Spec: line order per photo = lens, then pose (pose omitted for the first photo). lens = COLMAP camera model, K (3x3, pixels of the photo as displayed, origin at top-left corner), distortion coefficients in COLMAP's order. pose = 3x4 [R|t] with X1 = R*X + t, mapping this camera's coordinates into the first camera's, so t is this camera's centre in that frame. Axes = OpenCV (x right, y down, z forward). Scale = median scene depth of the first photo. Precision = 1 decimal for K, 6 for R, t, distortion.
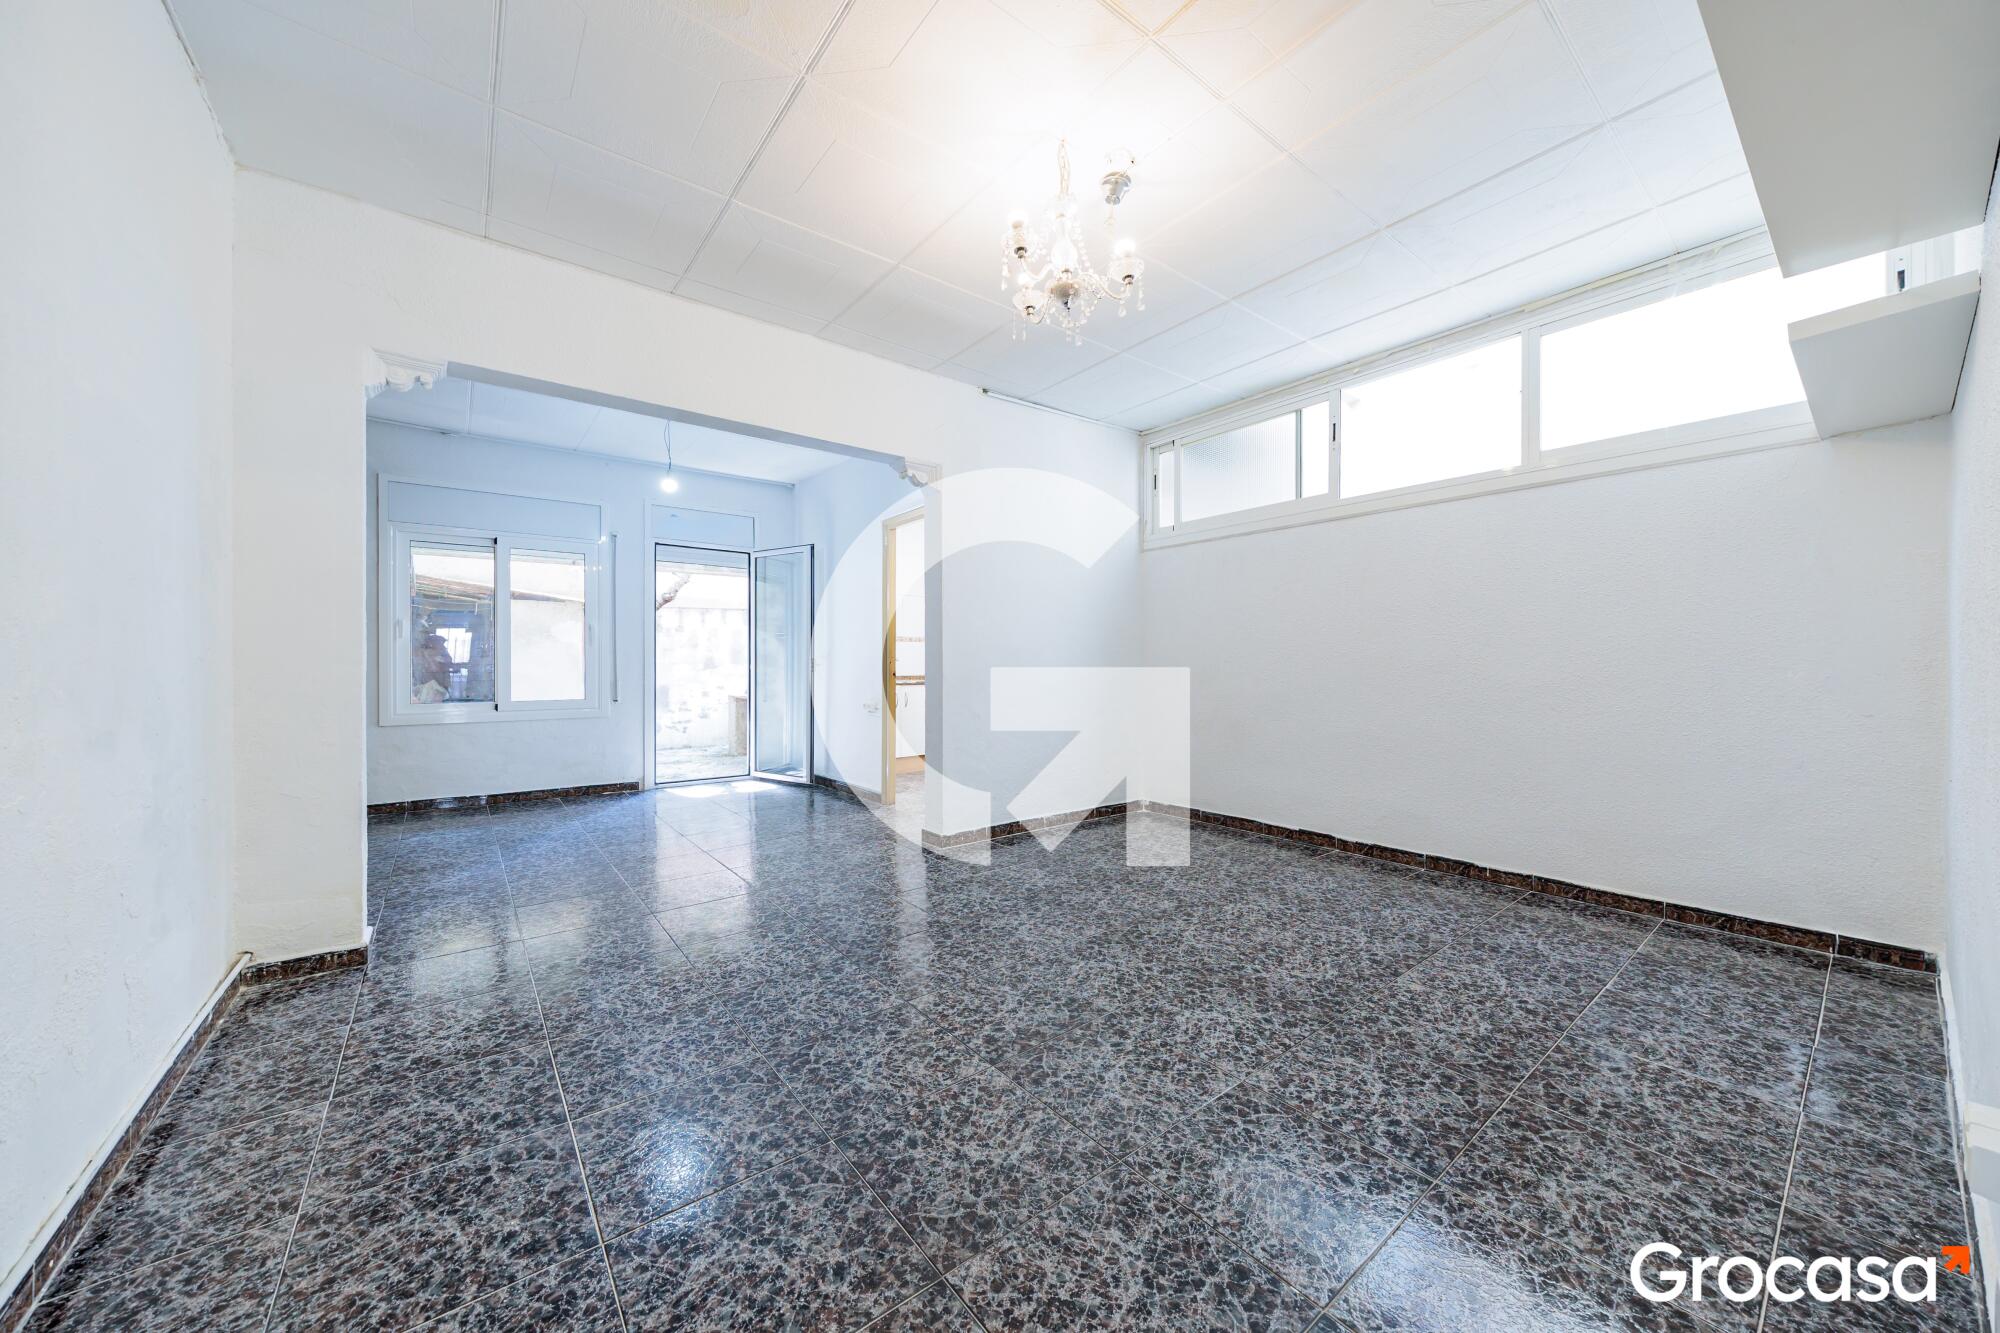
lens RADIAL K [[599.2, 0, 1000.0], [0, 599.2, 666.5], [0, 0, 1]] dist [0.037404, -0.004895]
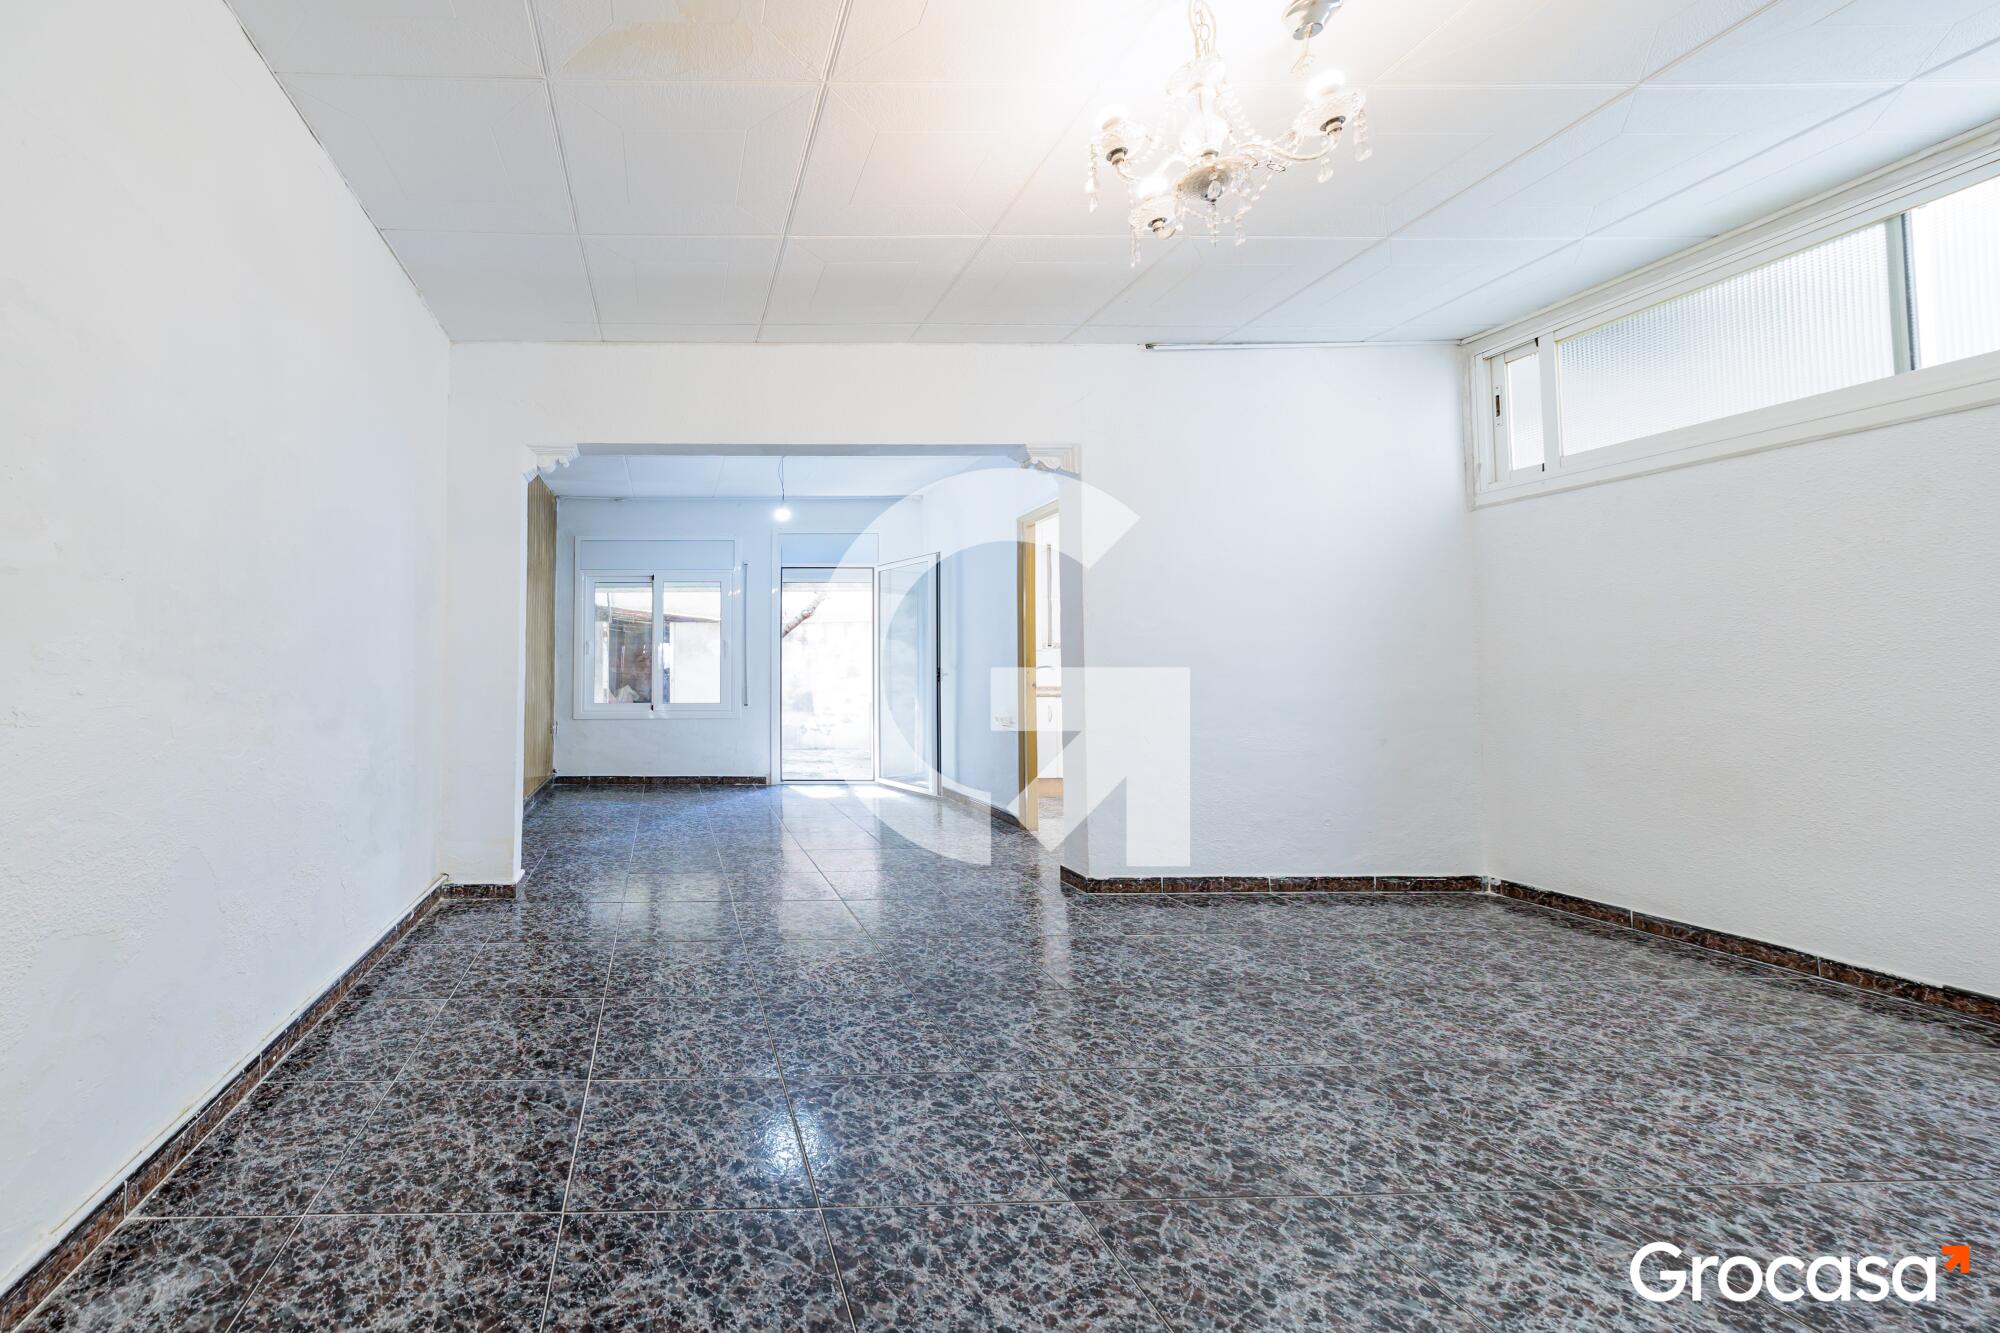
lens RADIAL K [[568.5, 0, 999.0], [0, 568.5, 645.6], [0, 0, 1]] dist [0.008652, -0.000116]
pose [[0.824596, -0.003448, -0.565711, 0.370394], [-0.012307, 0.999635, -0.024032, -0.035293], [0.565588, 0.026779, 0.824253, 0.372377]]
